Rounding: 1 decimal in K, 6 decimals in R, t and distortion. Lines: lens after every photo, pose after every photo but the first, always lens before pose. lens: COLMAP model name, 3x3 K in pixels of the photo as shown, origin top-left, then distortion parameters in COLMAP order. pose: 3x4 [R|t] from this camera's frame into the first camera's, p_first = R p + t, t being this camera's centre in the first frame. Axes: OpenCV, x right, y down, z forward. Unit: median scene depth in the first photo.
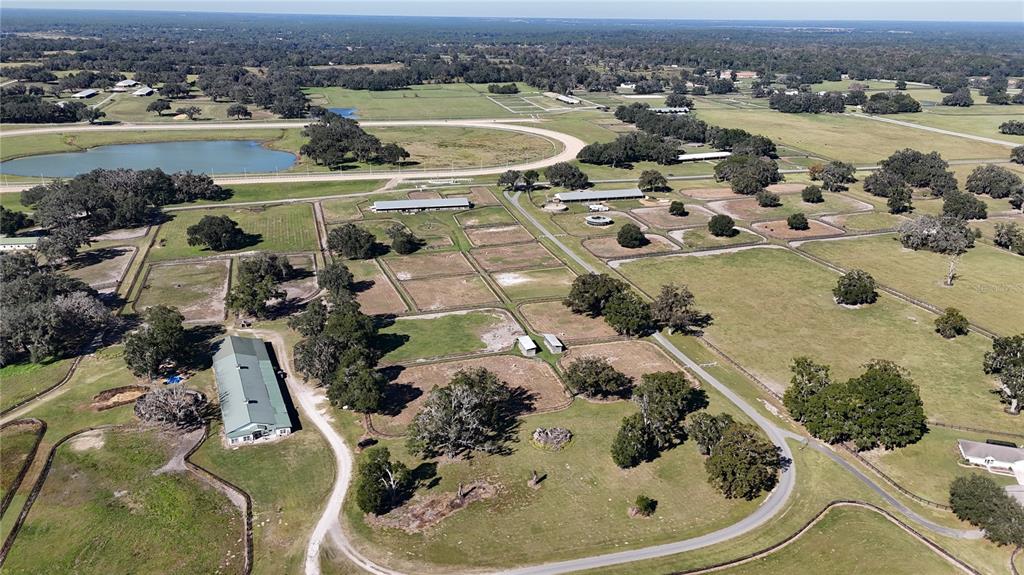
lens RADIAL K [[751.1, 0, 513.2], [0, 751.1, 286.6], [0, 0, 1]] dist [0.084077, -0.084423]
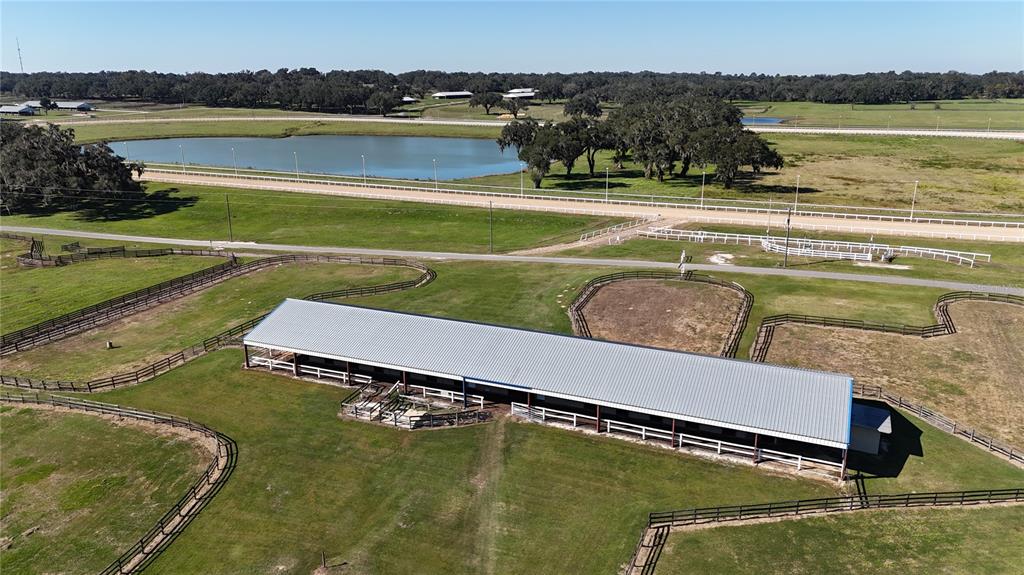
lens RADIAL K [[751.1, 0, 513.2], [0, 751.1, 286.6], [0, 0, 1]] dist [0.084077, -0.084423]
pose [[0.782684, 0.154345, -0.602978, -0.036432], [-0.202988, 0.979097, -0.012865, -0.139842], [0.588388, 0.132467, 0.797654, 0.998351]]
